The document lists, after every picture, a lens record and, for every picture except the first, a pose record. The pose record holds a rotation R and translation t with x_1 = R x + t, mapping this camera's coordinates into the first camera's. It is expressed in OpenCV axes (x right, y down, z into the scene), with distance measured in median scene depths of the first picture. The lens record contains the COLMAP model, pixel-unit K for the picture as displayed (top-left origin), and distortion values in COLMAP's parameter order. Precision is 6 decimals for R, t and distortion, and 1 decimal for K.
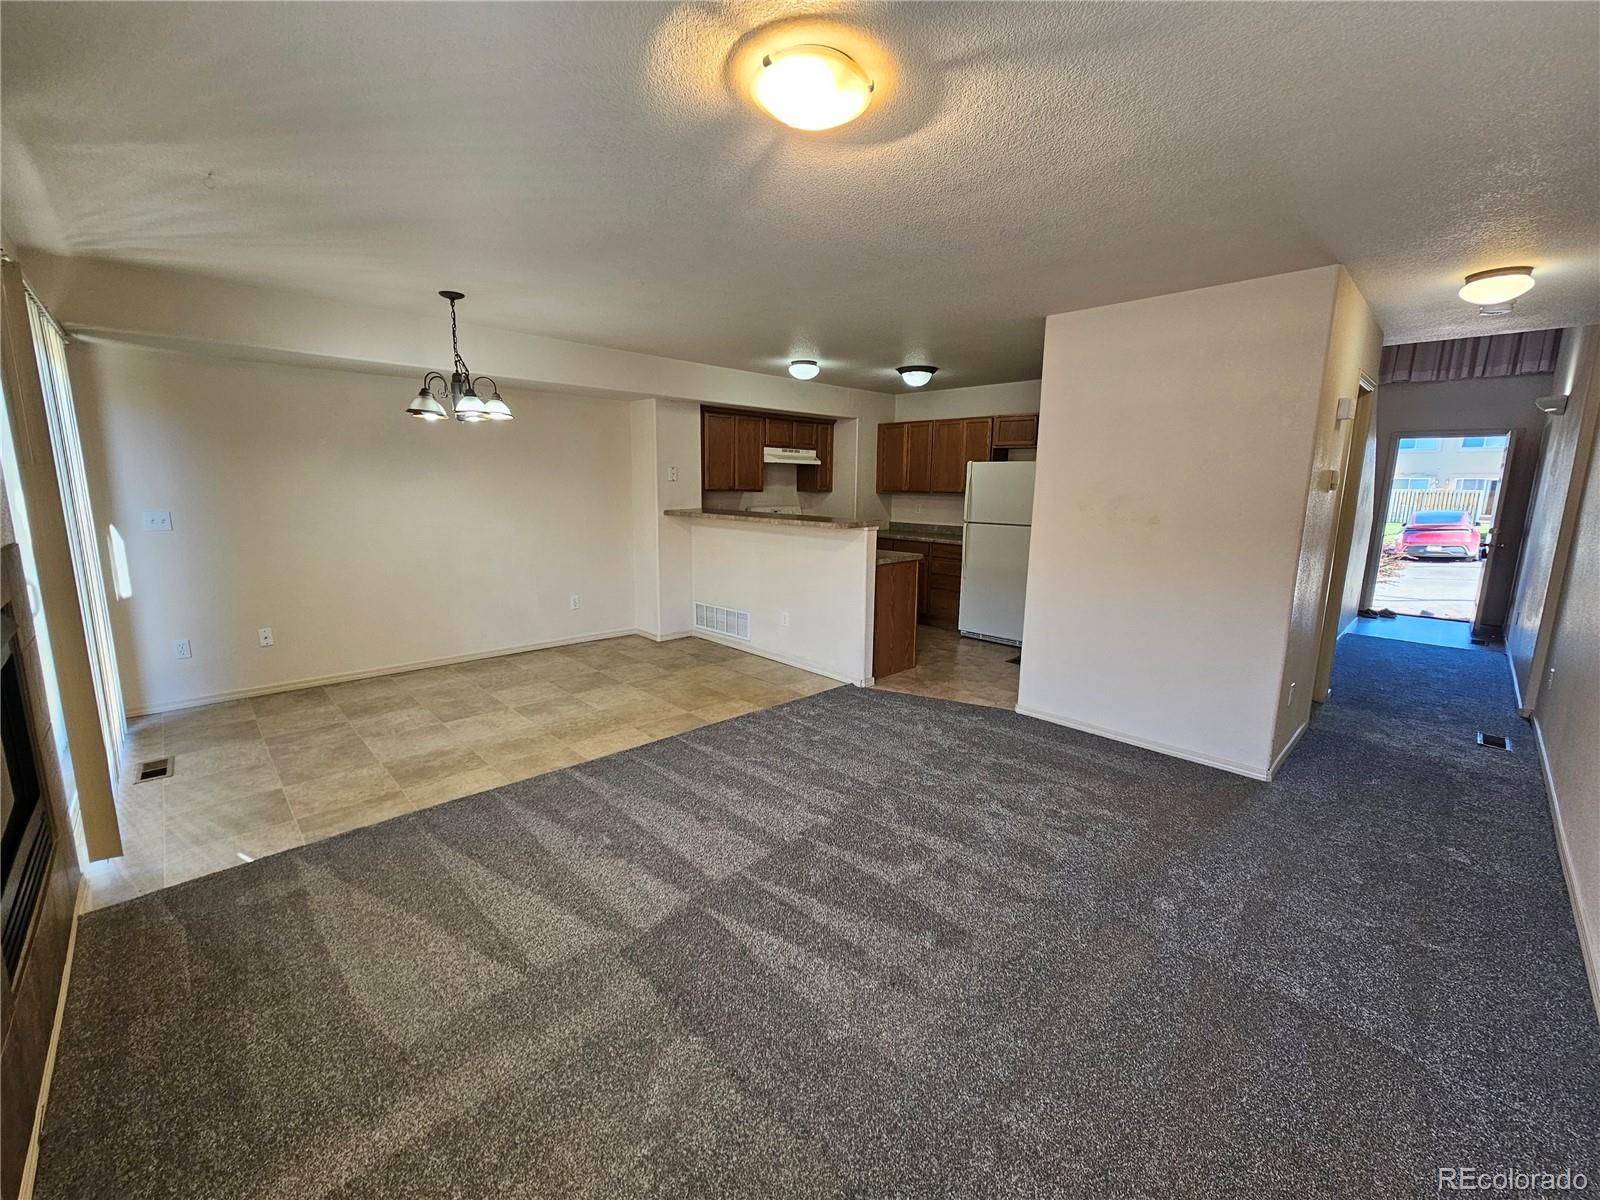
lens RADIAL K [[649.3, 0, 798.6], [0, 649.3, 592.5], [0, 0, 1]] dist [0.001058, 0.000074]
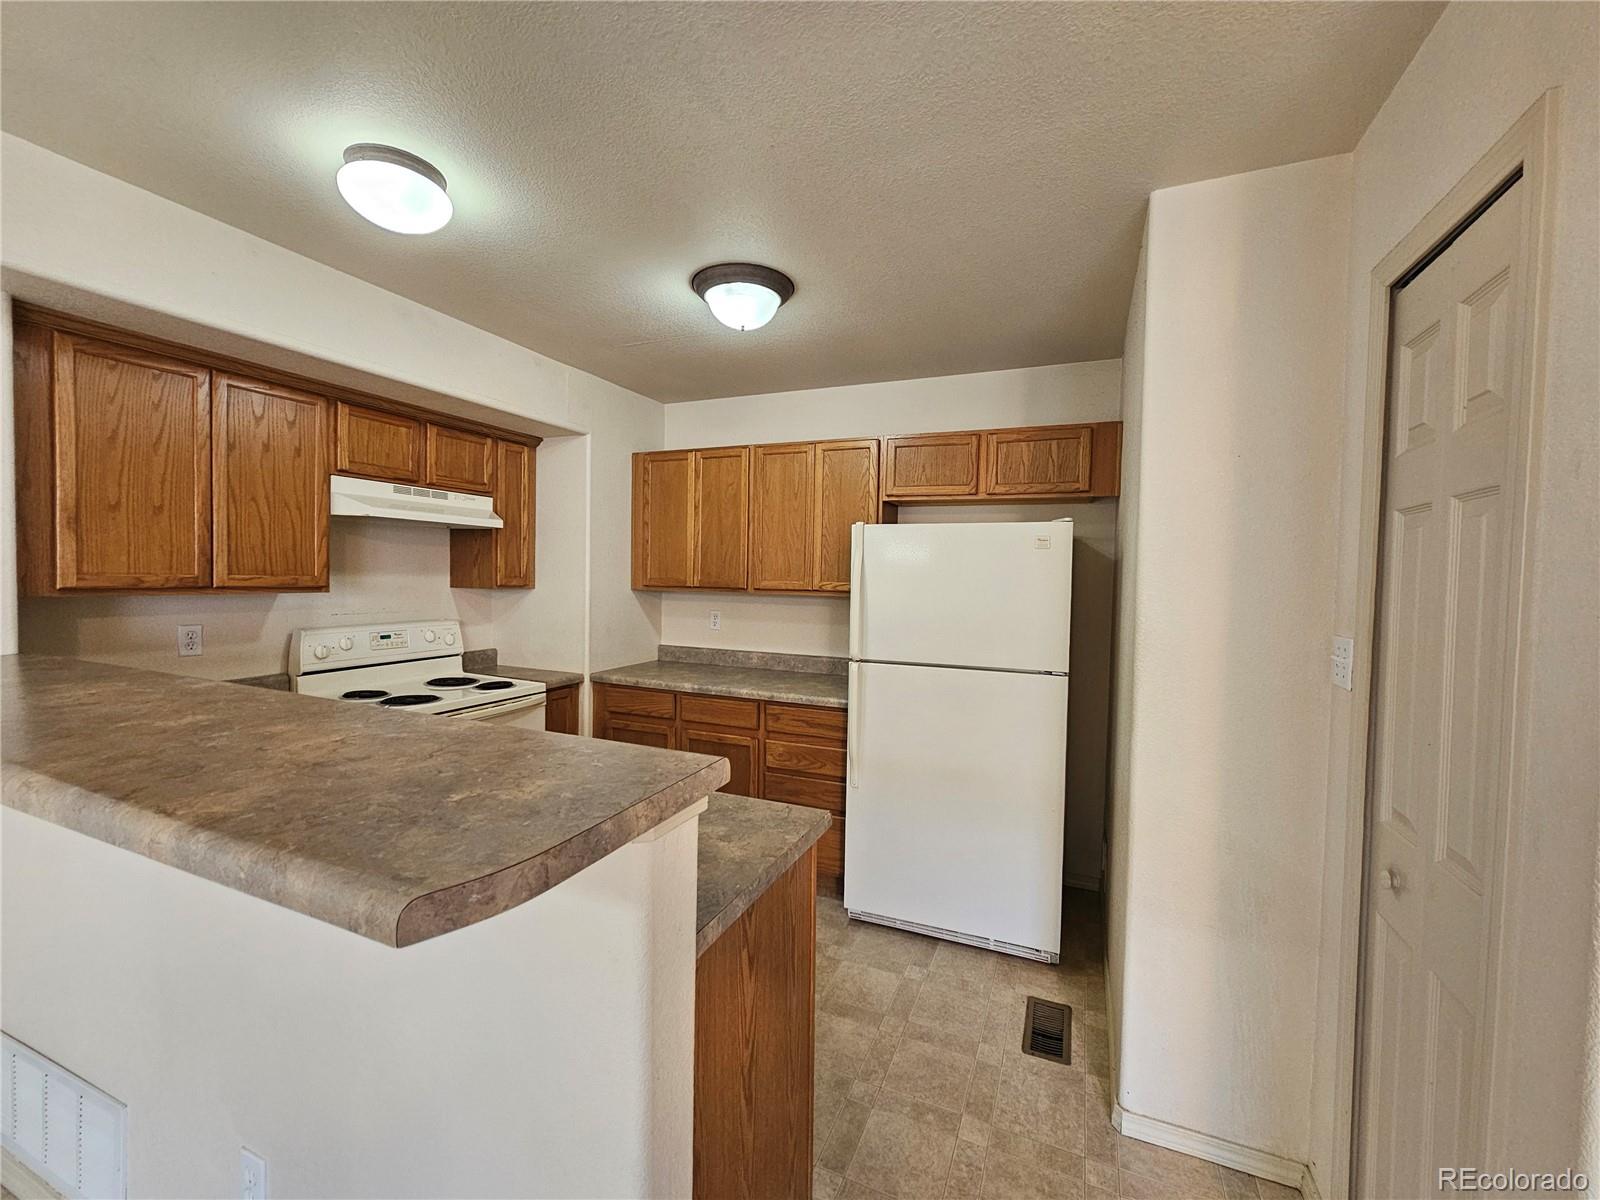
lens RADIAL K [[649.3, 0, 798.6], [0, 649.3, 592.5], [0, 0, 1]] dist [0.001058, 0.000074]
pose [[0.922831, -0.007462, 0.385134, 0.050230], [0.057762, 0.991189, -0.119201, -0.092407], [-0.380850, 0.132248, 0.915130, 0.542866]]
